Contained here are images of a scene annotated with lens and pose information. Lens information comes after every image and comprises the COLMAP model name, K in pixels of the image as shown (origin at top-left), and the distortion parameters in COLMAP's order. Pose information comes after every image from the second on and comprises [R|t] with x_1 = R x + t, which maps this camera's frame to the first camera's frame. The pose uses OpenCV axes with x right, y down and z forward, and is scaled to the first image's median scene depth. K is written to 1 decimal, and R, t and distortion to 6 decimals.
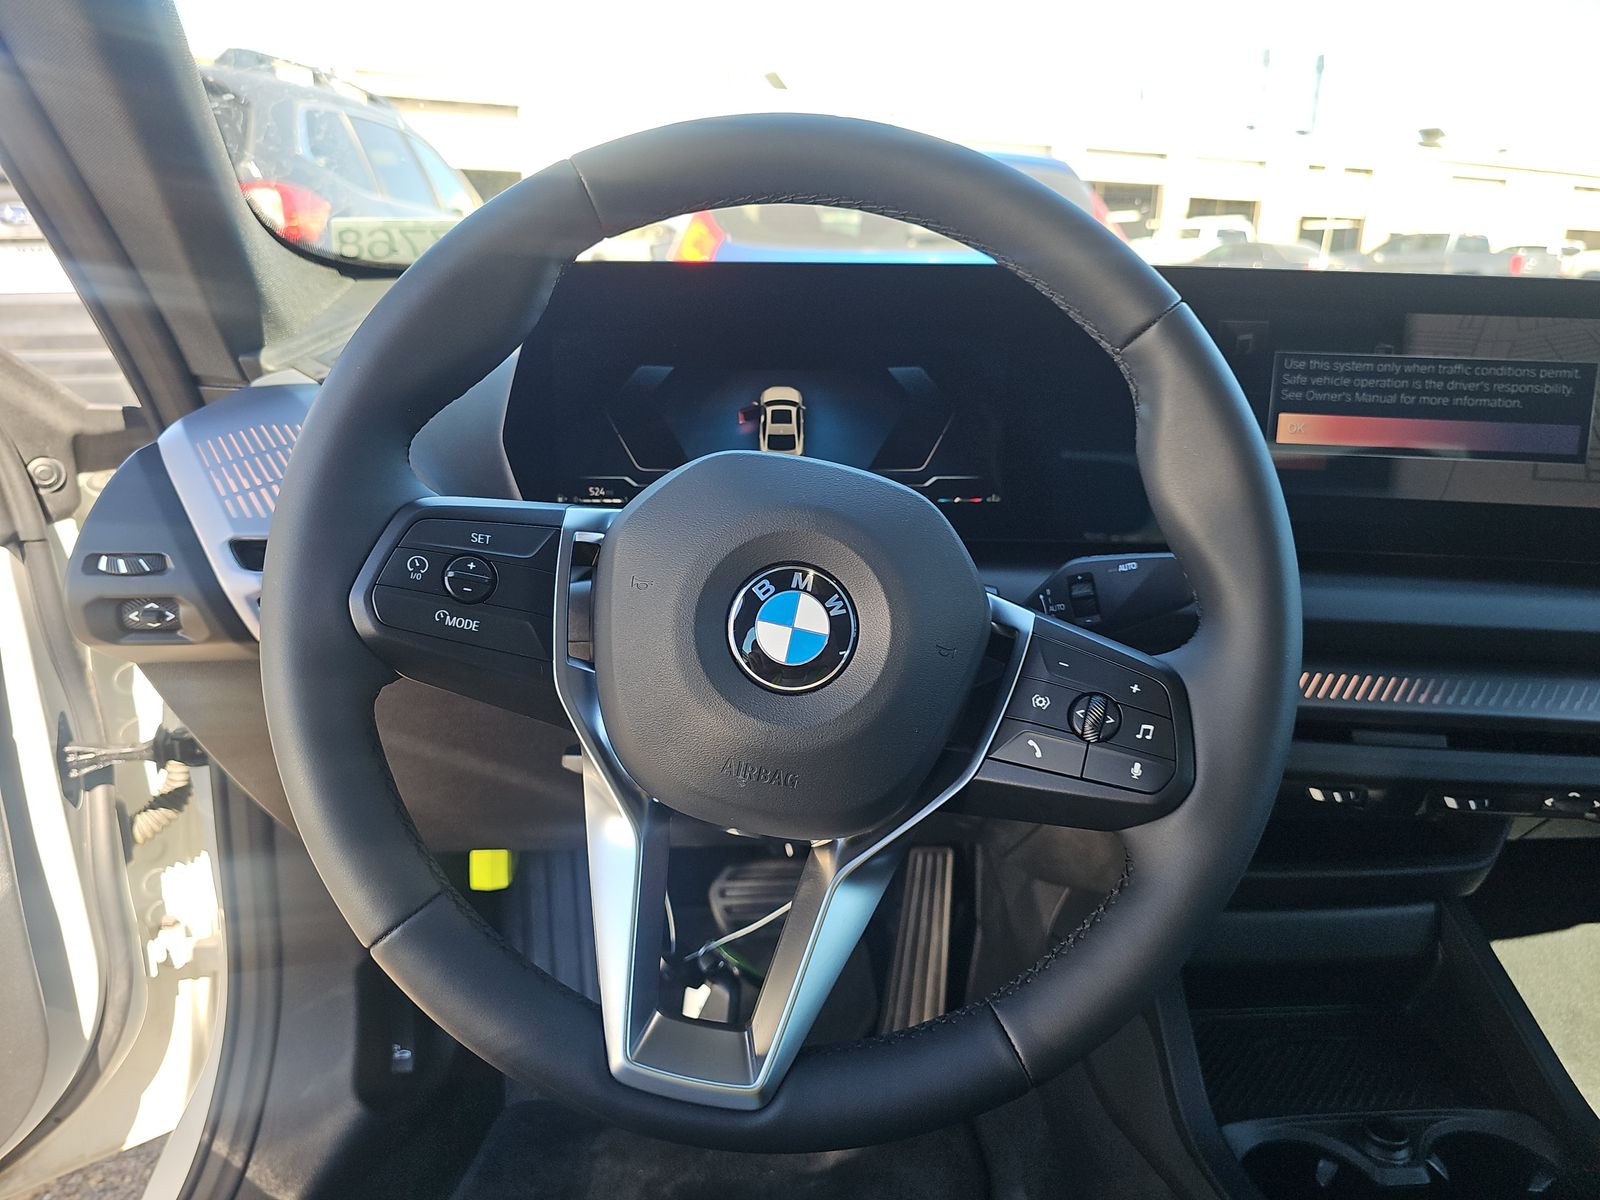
lens RADIAL K [[1062.3, 0, 800.0], [0, 1062.3, 600.0], [0, 0, 1]] dist [0.070582, -0.101185]
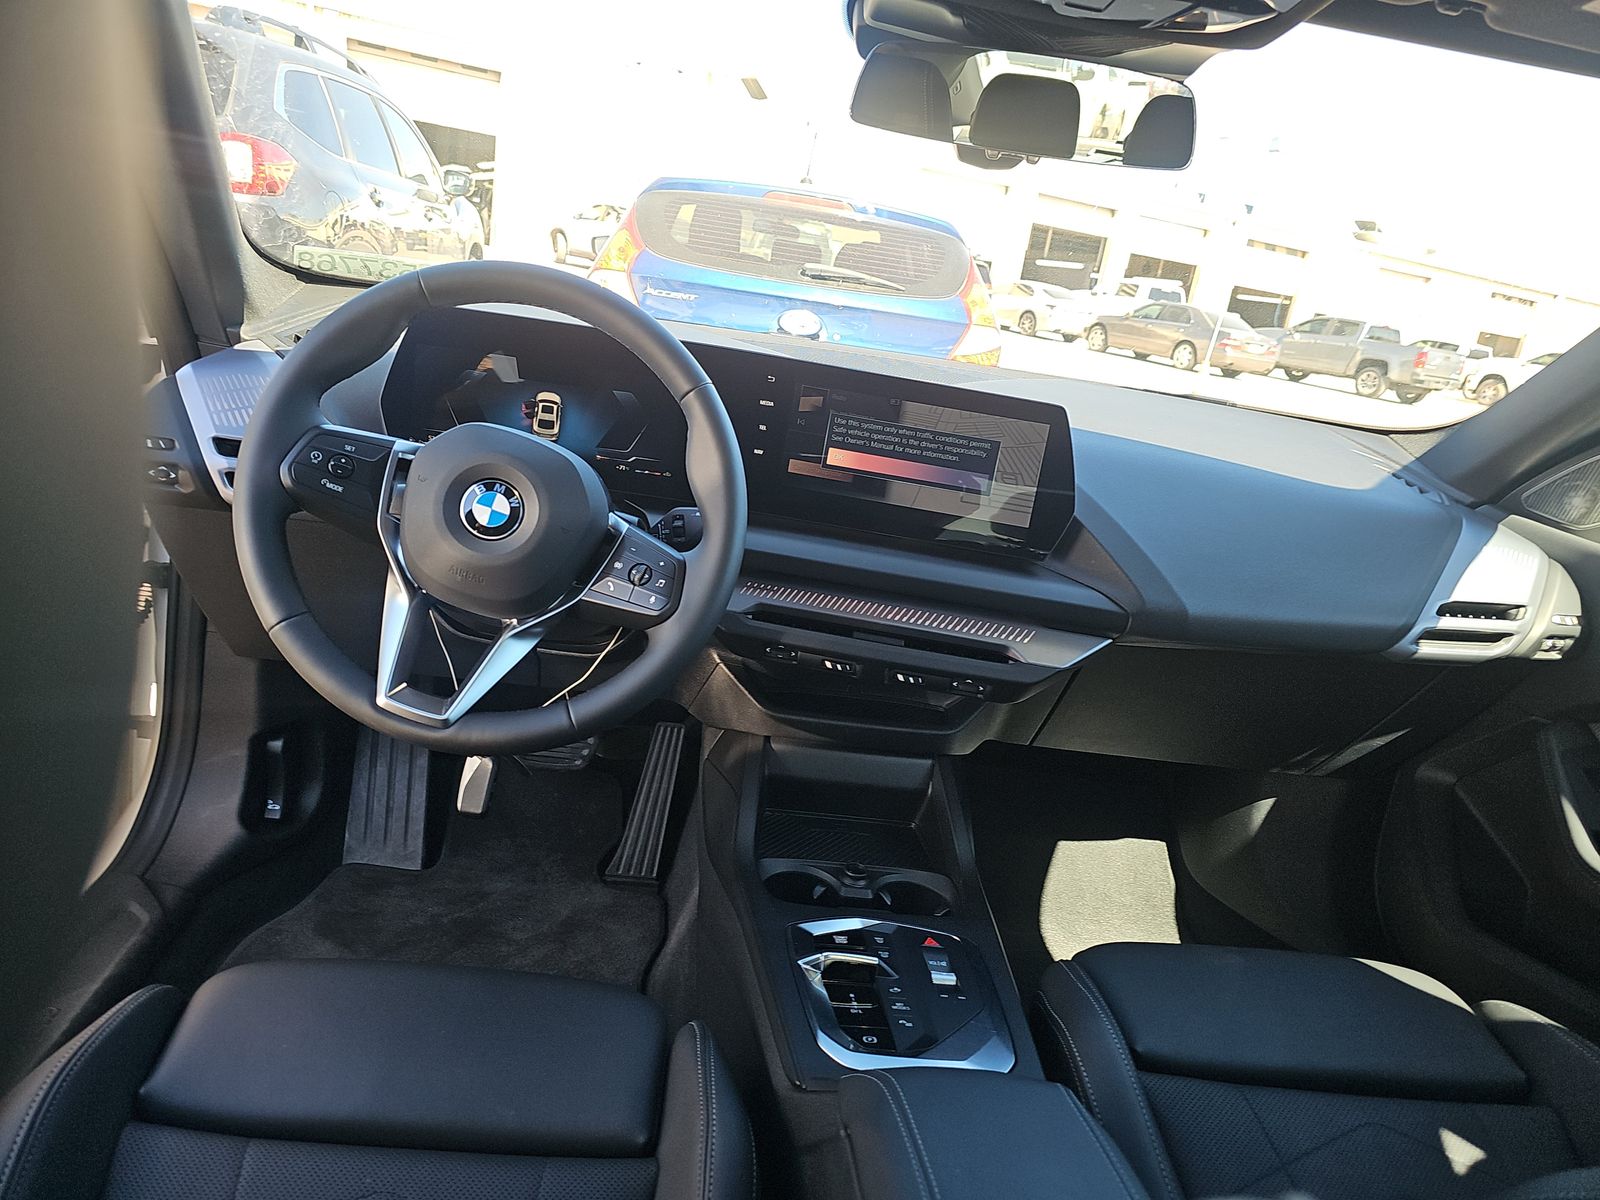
lens RADIAL K [[1075.7, 0, 800.0], [0, 1075.7, 600.0], [0, 0, 1]] dist [0.040487, -0.044162]
pose [[0.990301, 0.124263, 0.062145, 0.323762], [-0.124294, 0.992240, -0.003374, 0.090417], [-0.062082, -0.004383, 0.998061, -0.785421]]
